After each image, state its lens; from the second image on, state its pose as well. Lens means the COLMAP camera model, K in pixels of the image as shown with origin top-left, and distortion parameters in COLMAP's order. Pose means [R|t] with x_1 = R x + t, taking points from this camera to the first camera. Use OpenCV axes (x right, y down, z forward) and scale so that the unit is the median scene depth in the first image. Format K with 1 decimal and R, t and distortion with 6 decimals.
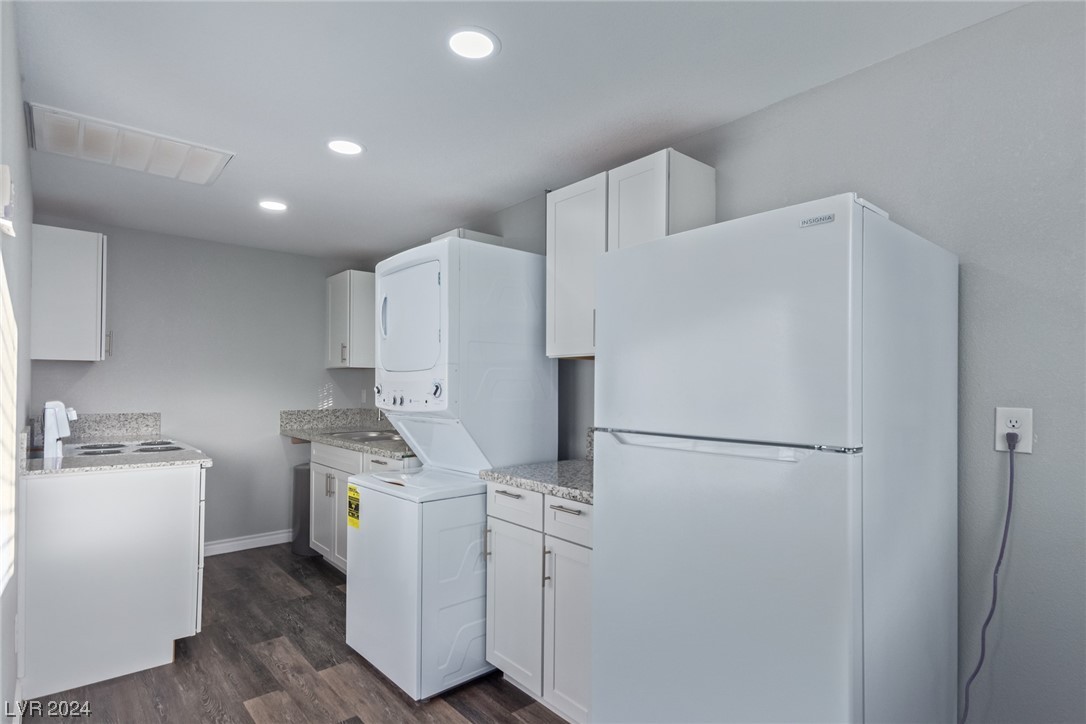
lens RADIAL K [[565.0, 0, 556.6], [0, 565.0, 379.6], [0, 0, 1]] dist [0.020253, -0.006392]
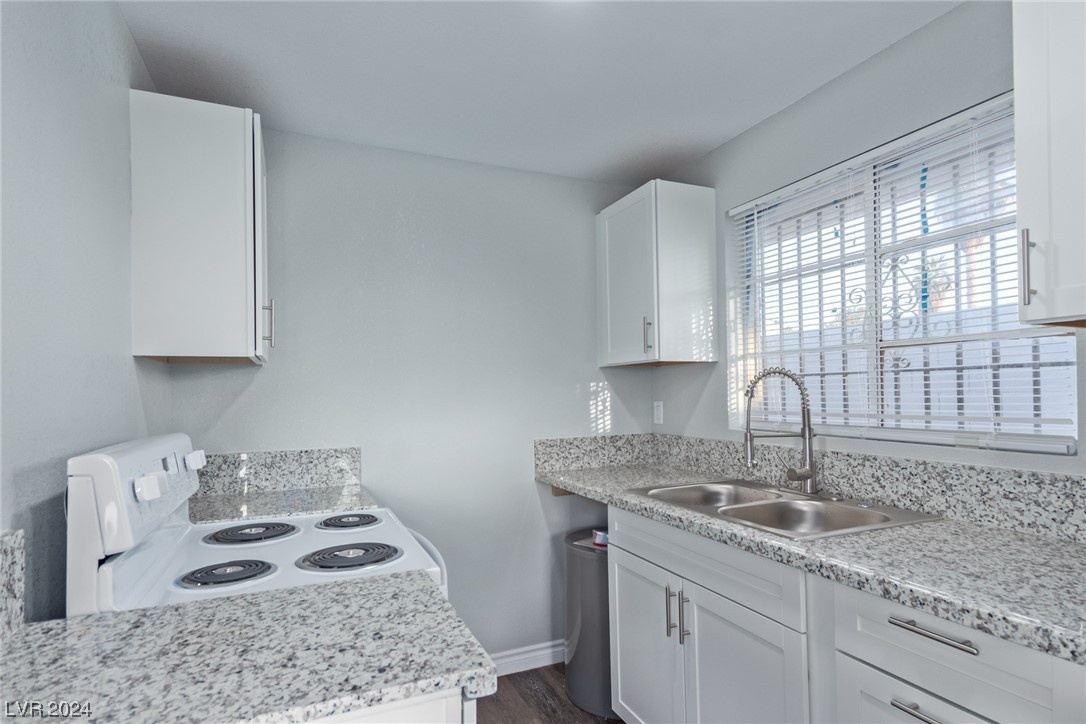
lens RADIAL K [[565.0, 0, 538.6], [0, 565.0, 387.1], [0, 0, 1]] dist [0.020253, -0.006392]
pose [[0.948967, -0.025144, -0.314372, -0.309043], [0.025677, 0.999667, -0.002446, 0.001746], [0.314329, -0.005751, 0.949297, 0.463881]]
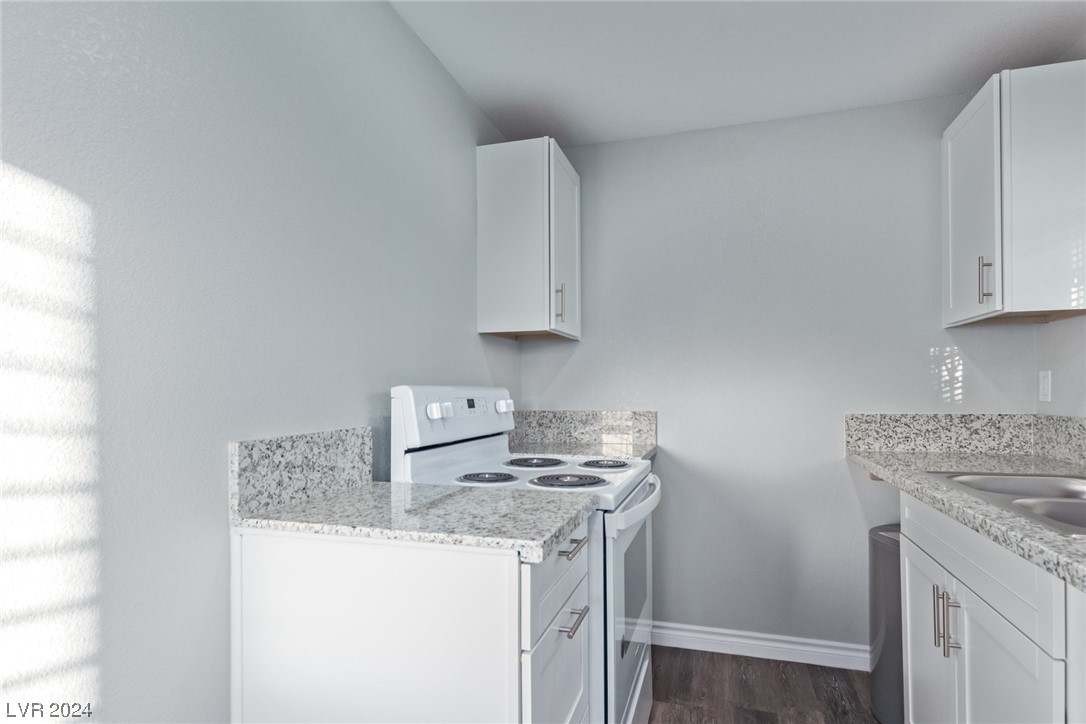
lens RADIAL K [[565.0, 0, 547.9], [0, 565.0, 388.6], [0, 0, 1]] dist [0.020253, -0.006392]
pose [[0.517132, -0.010617, -0.855840, -0.187651], [0.019229, 0.999815, -0.000784, 0.027570], [0.855690, -0.016052, 0.517240, 0.514987]]
